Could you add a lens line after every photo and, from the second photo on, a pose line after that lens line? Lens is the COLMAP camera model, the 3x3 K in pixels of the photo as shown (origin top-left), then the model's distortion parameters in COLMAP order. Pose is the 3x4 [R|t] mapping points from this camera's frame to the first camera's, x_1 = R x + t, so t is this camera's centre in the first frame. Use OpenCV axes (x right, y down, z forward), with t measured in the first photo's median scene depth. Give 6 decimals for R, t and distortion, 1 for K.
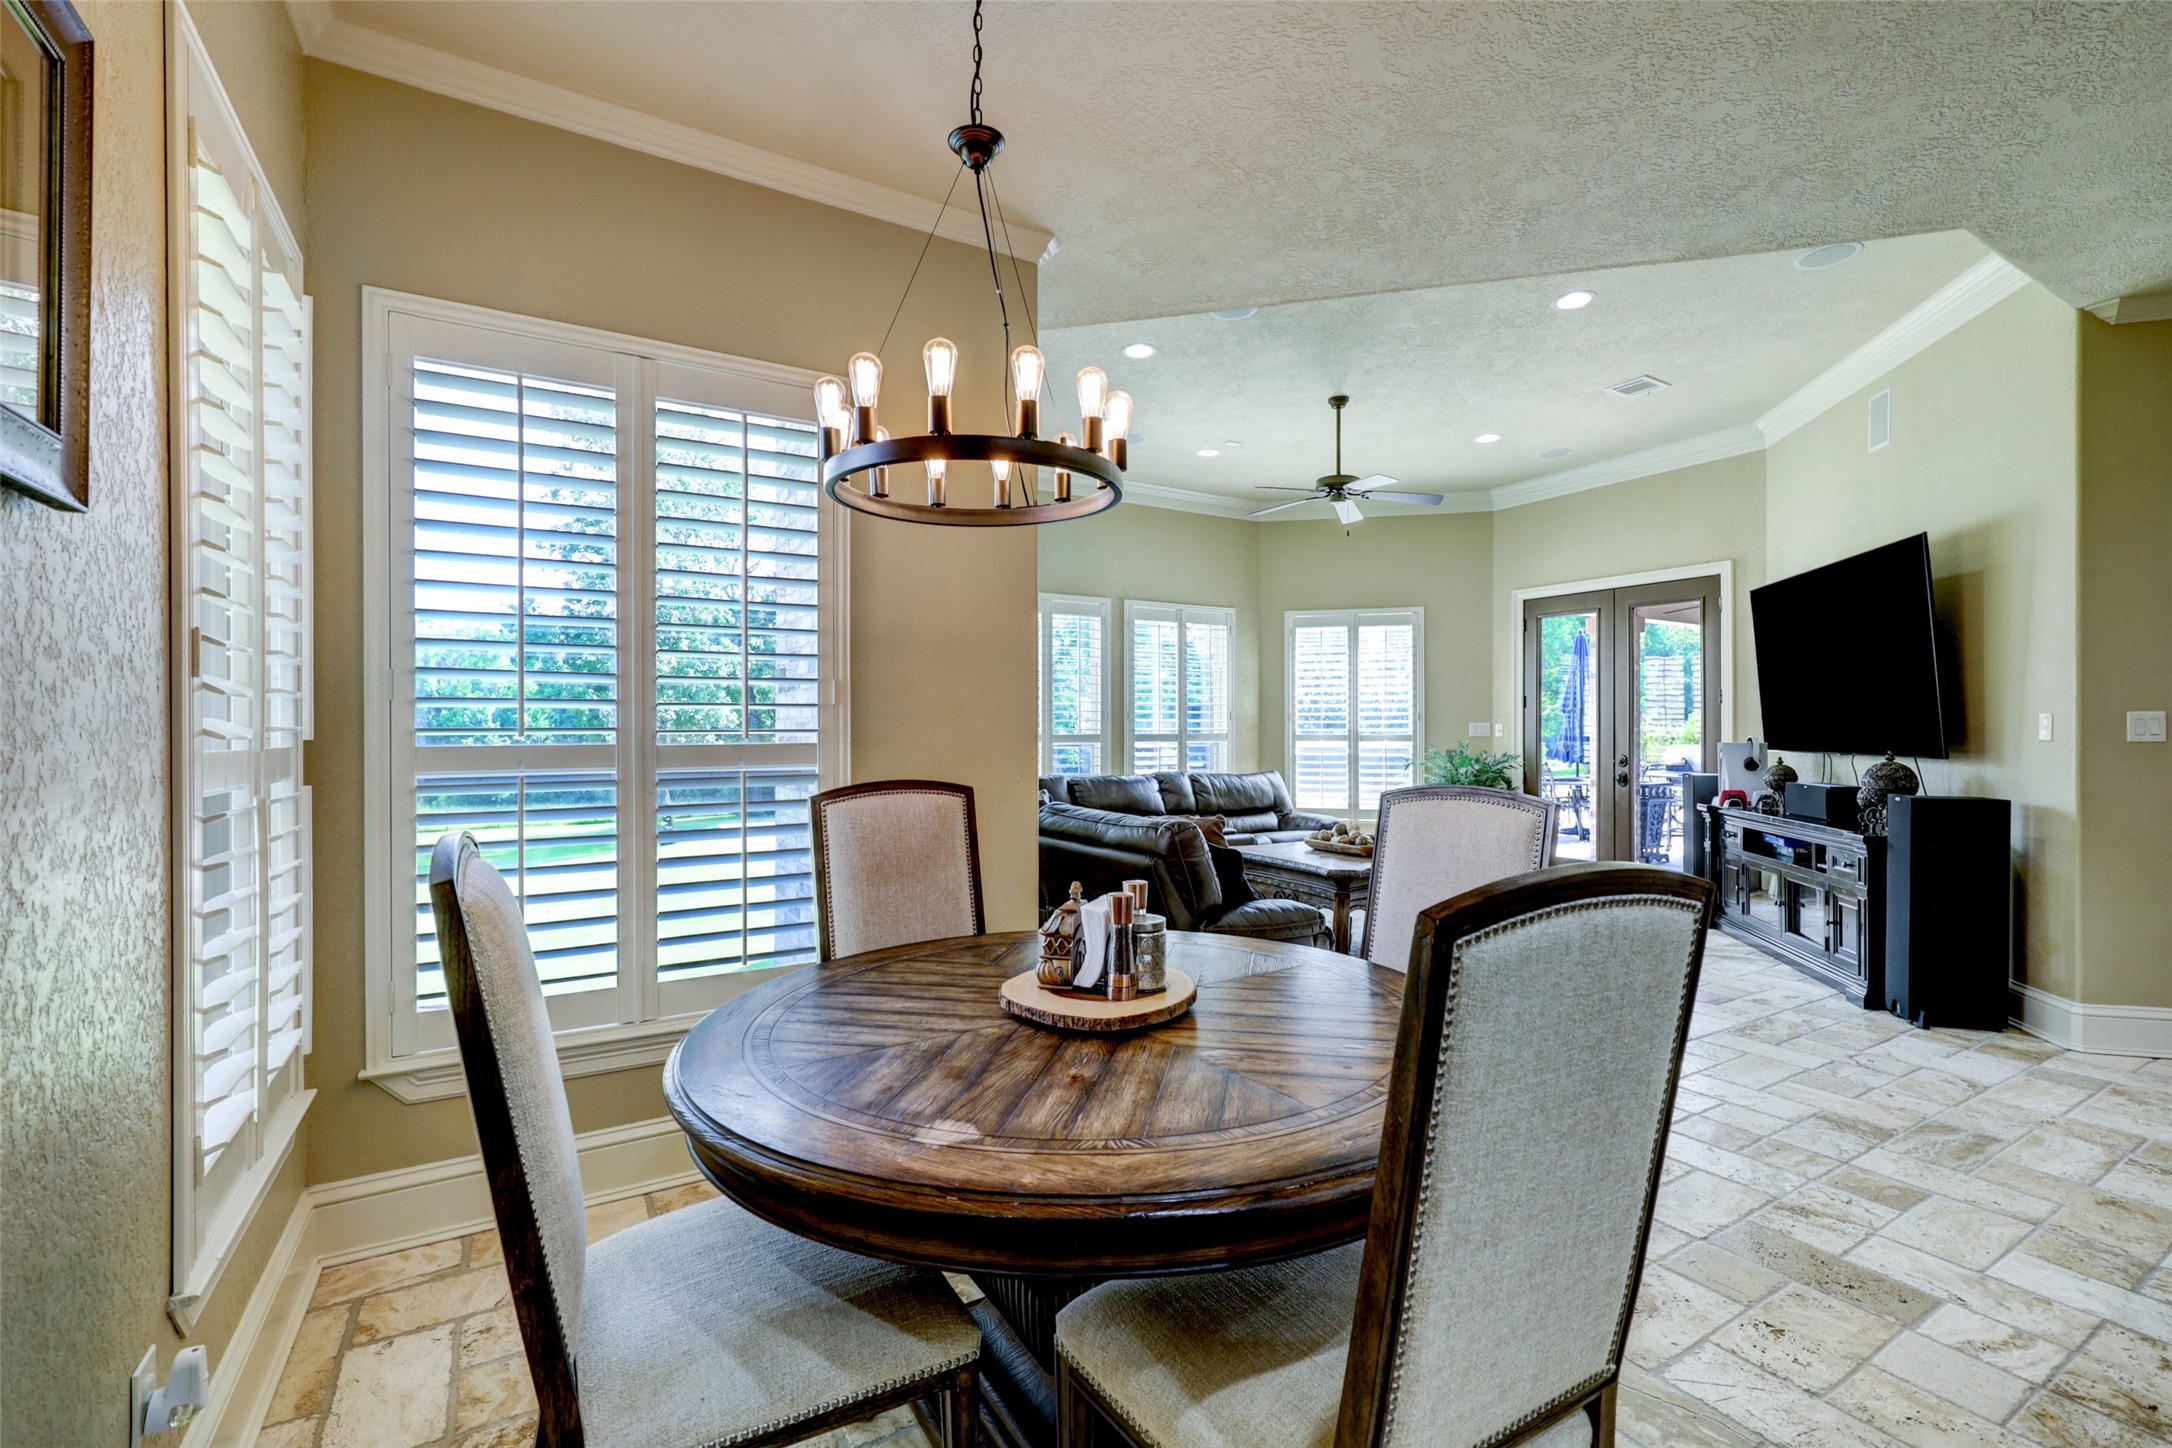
lens RADIAL K [[913.5, 0, 1086.0], [0, 913.5, 724.0], [0, 0, 1]] dist [0.006411, 0.000045]
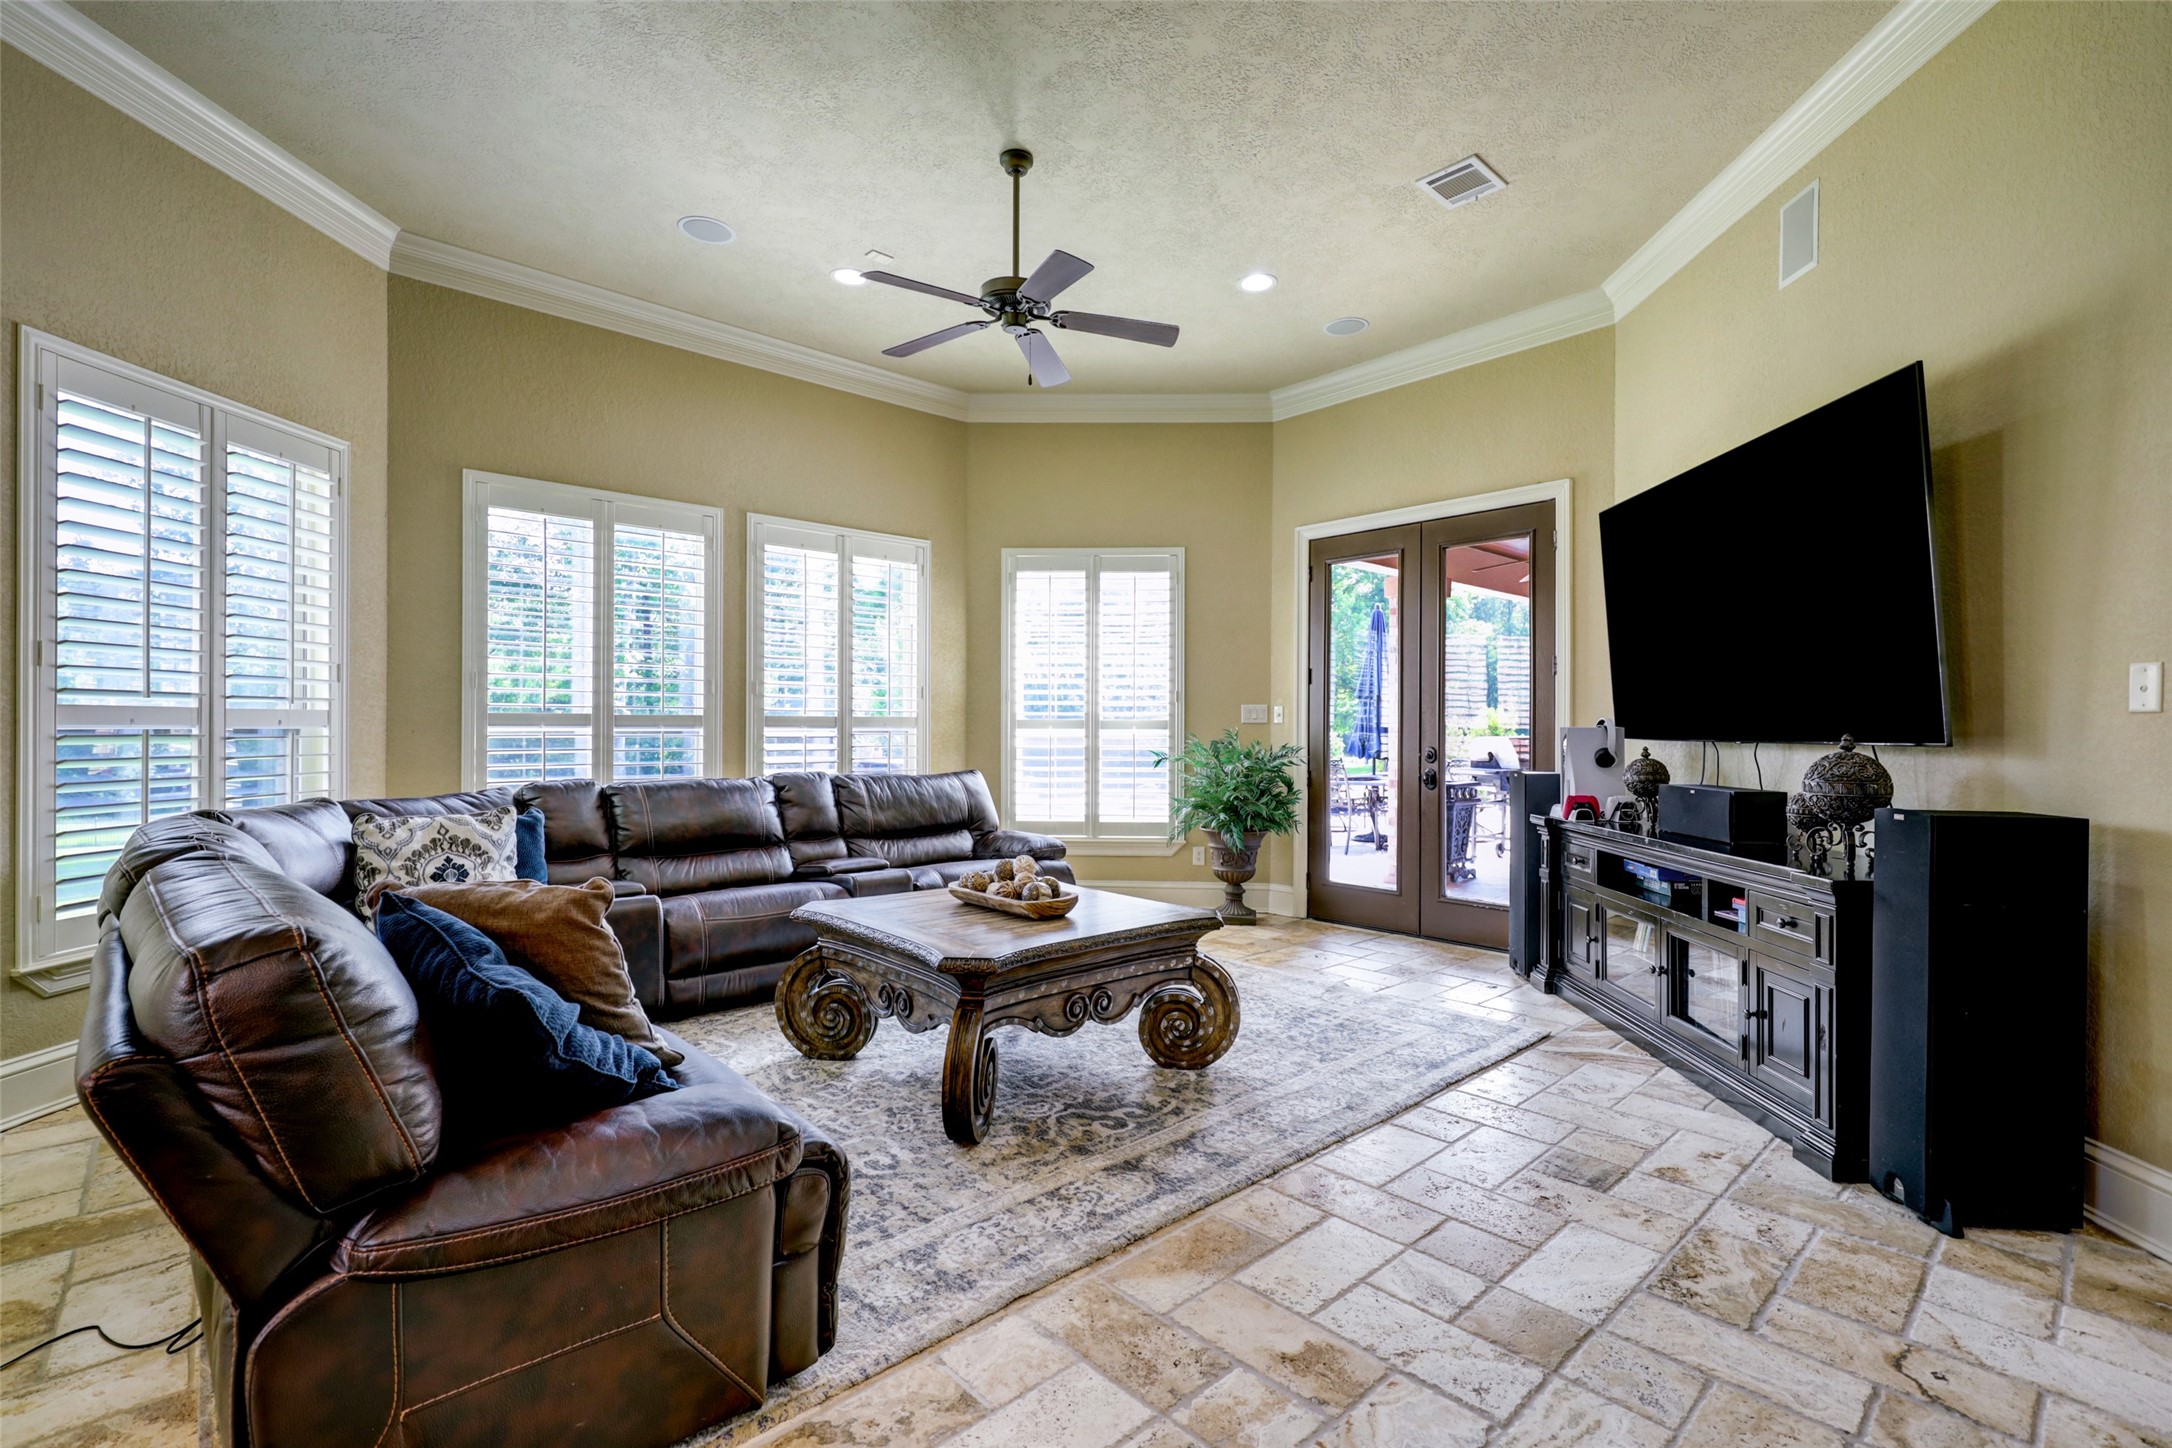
lens RADIAL K [[930.6, 0, 1086.0], [0, 930.6, 724.0], [0, 0, 1]] dist [0.000516, 0.000382]
pose [[0.981412, 0.004874, 0.191852, 0.167139], [-0.005353, 0.999984, 0.001980, 0.015412], [-0.191840, -0.002970, 0.981422, 0.313253]]
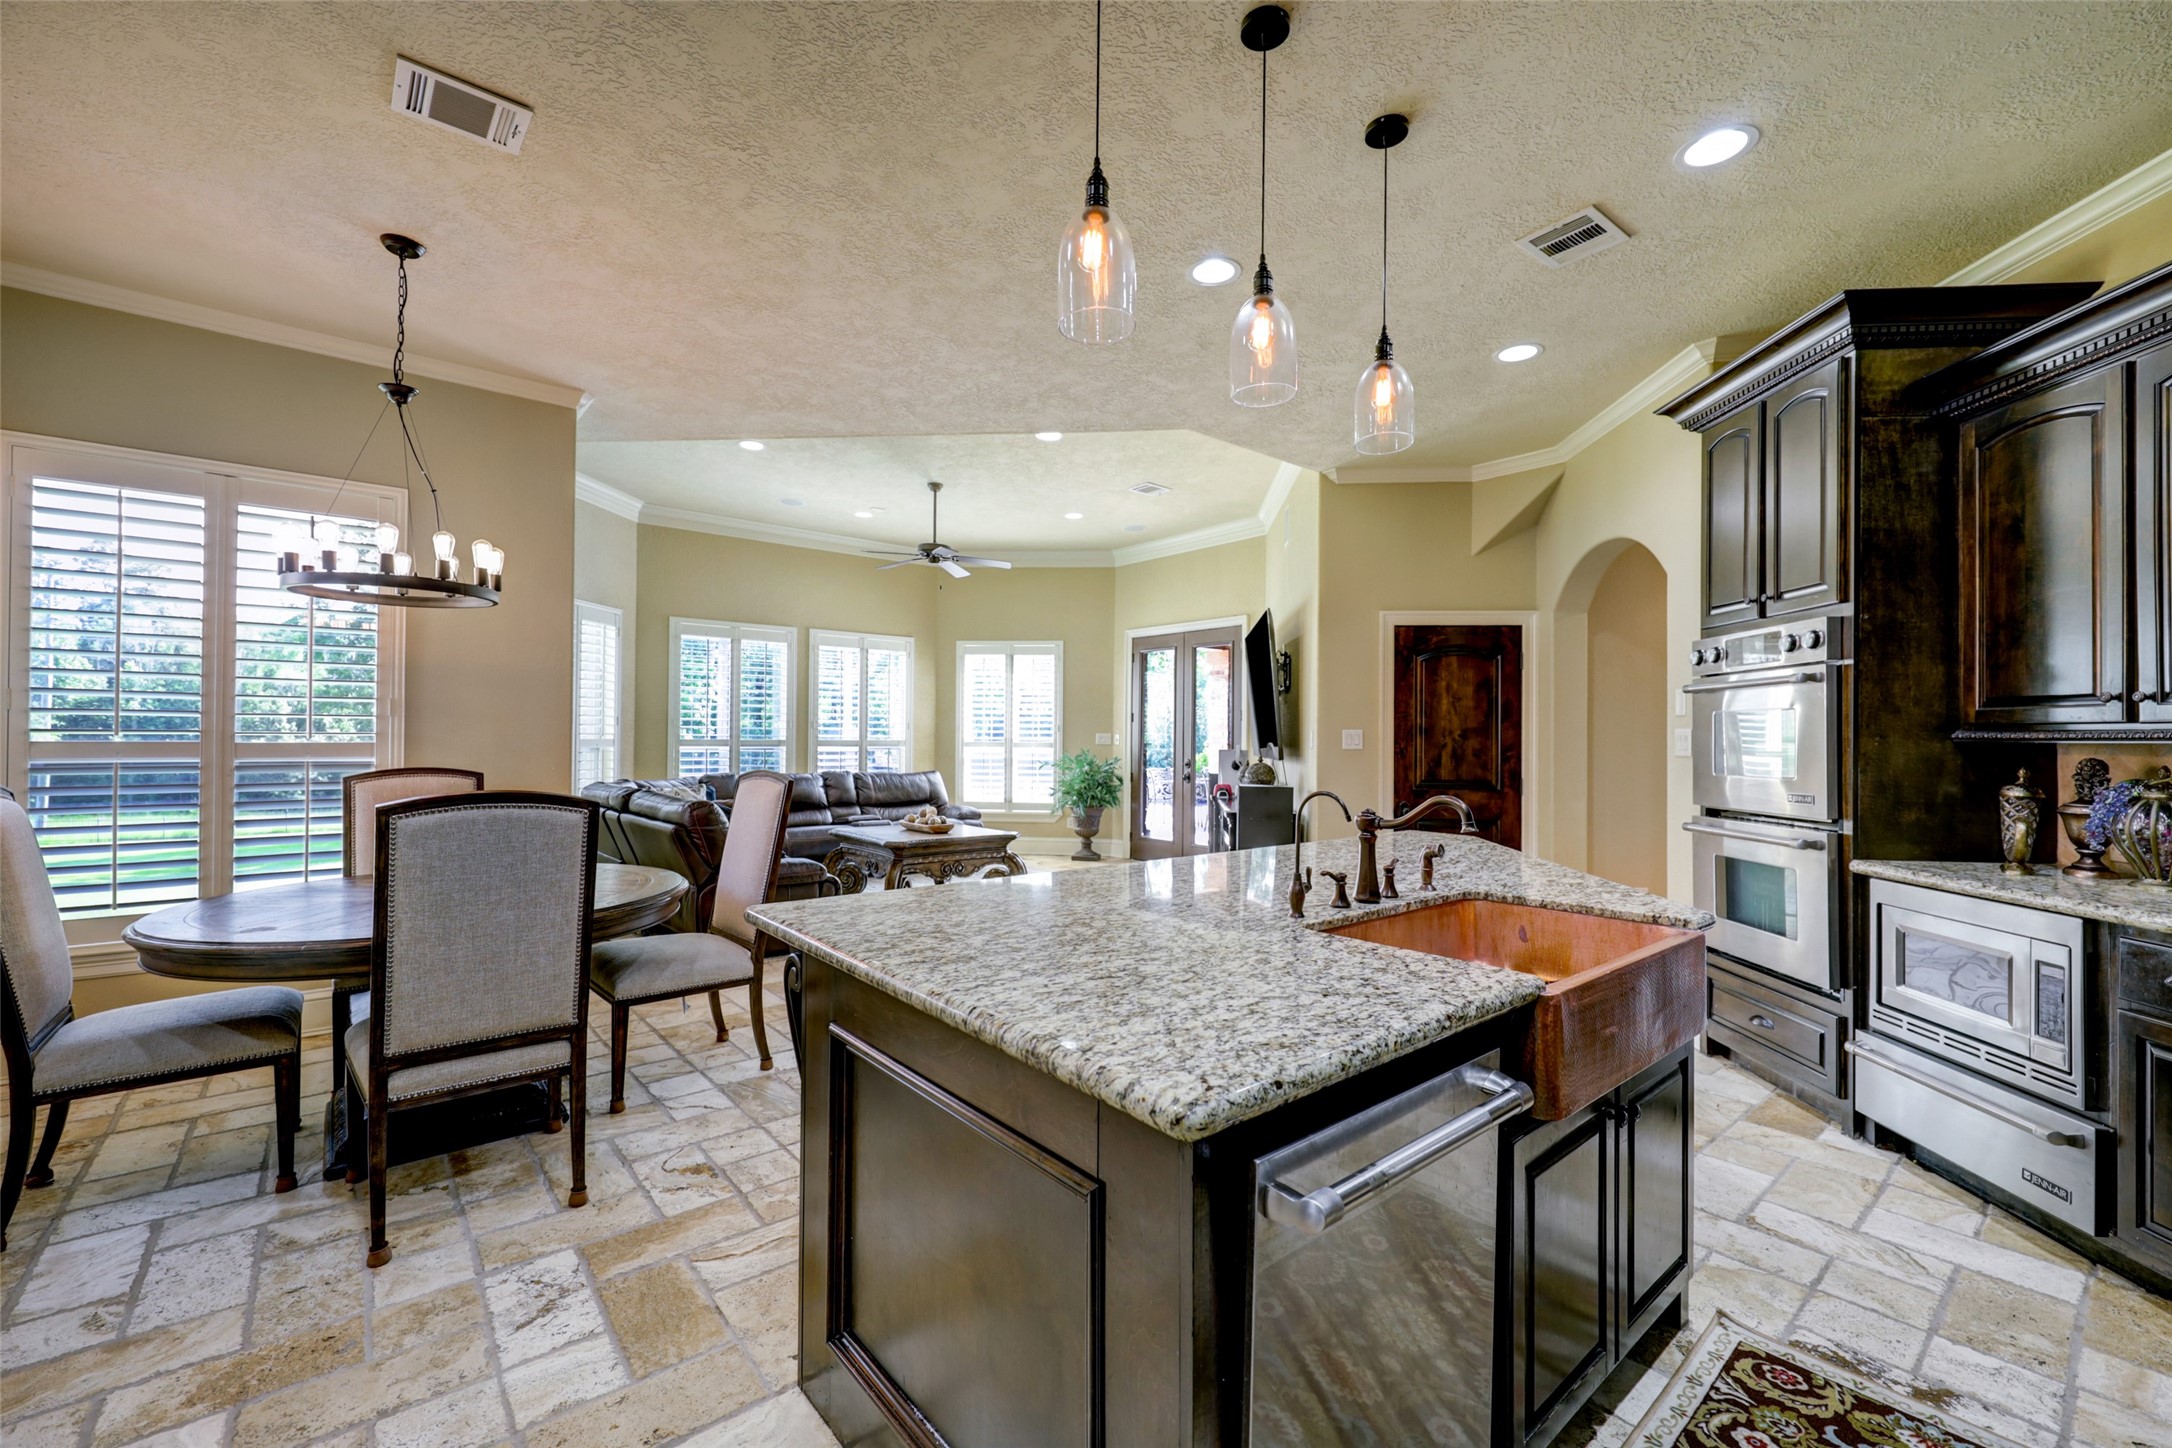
lens RADIAL K [[876.1, 0, 1079.1], [0, 876.1, 724.9], [0, 0, 1]] dist [0.003353, 0.000066]
pose [[0.989172, 0.010618, 0.146375, 0.244704], [-0.009328, 0.999911, -0.009497, -0.001711], [-0.146463, 0.008029, 0.989184, -0.217142]]
